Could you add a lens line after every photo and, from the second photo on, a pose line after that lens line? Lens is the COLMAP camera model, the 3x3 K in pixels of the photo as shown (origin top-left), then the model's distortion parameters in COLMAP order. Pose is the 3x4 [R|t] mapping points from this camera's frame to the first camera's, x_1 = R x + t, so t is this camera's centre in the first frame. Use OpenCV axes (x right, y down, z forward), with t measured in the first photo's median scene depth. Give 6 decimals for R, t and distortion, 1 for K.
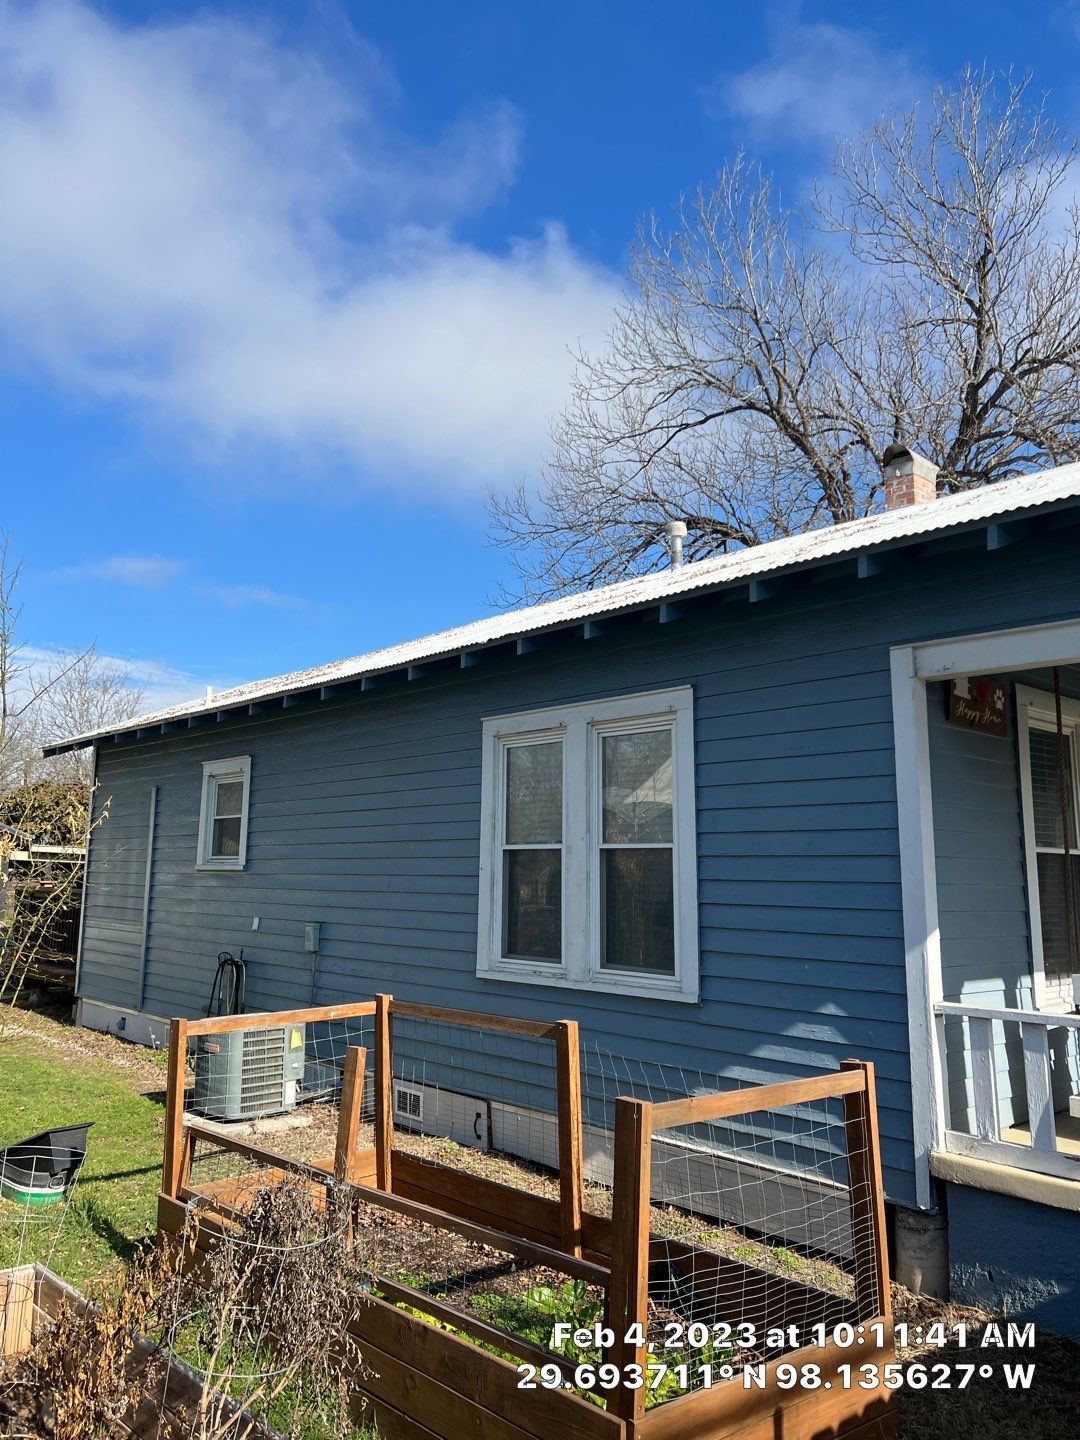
lens RADIAL K [[1095.8, 0, 527.8], [0, 1095.8, 719.0], [0, 0, 1]] dist [0.074594, -0.095968]
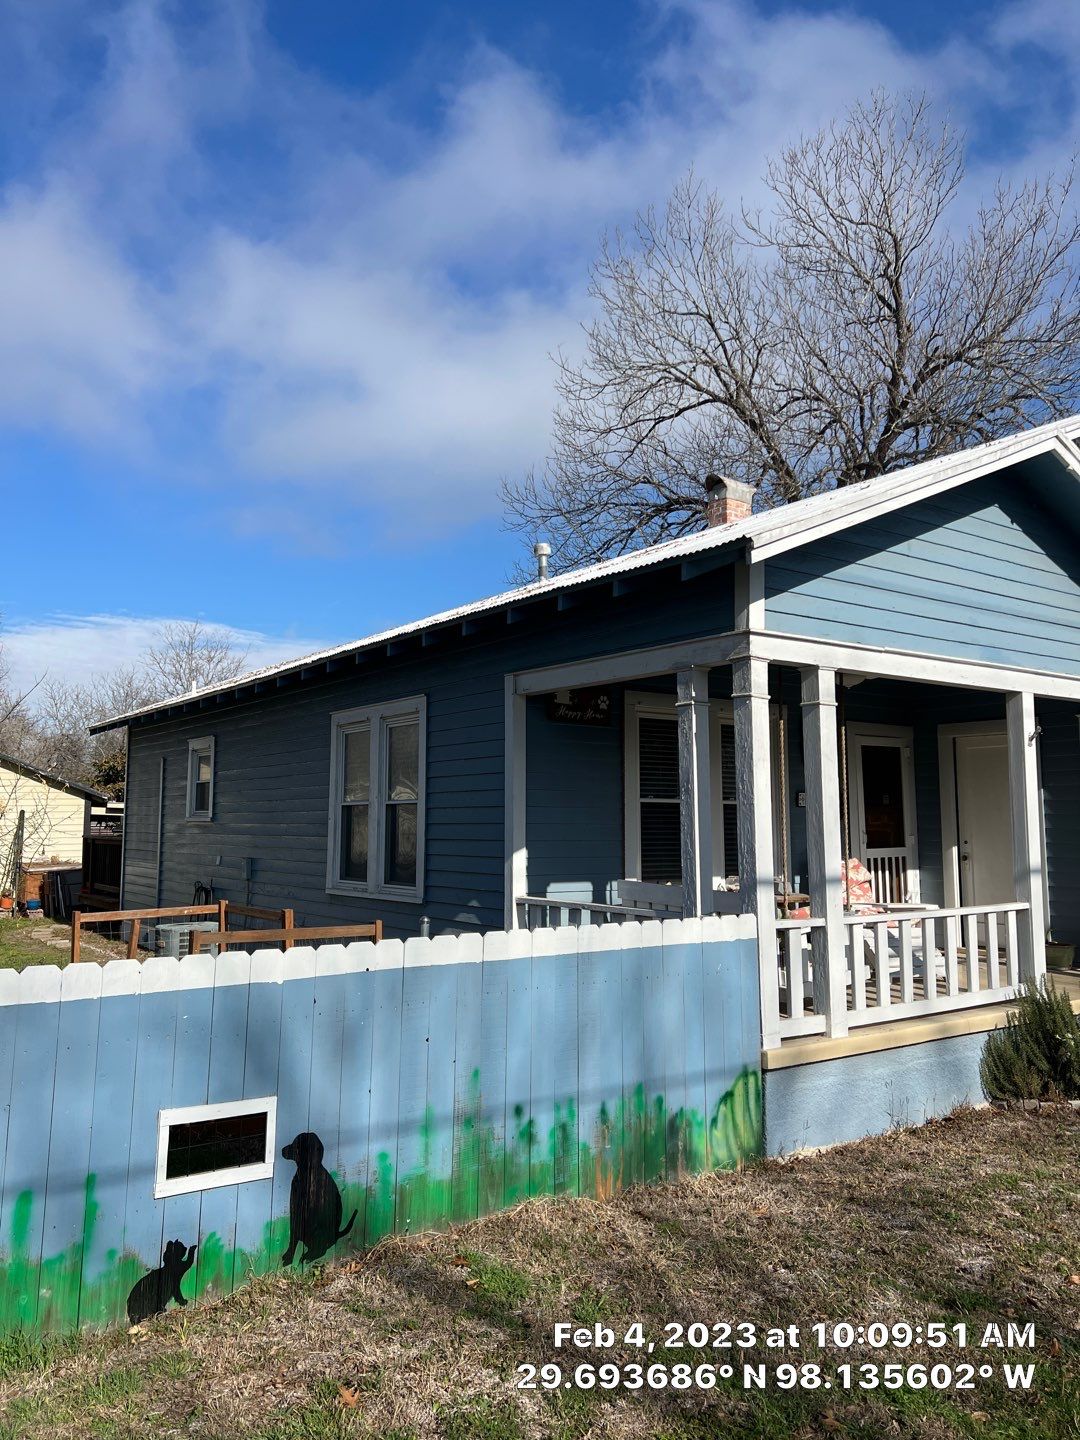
lens RADIAL K [[1078.7, 0, 548.7], [0, 1078.7, 733.1], [0, 0, 1]] dist [0.055563, -0.061061]
pose [[0.995675, -0.021802, -0.090310, 0.250477], [0.027192, 0.997894, 0.058887, -0.033569], [0.088836, -0.061088, 0.994171, -0.248358]]
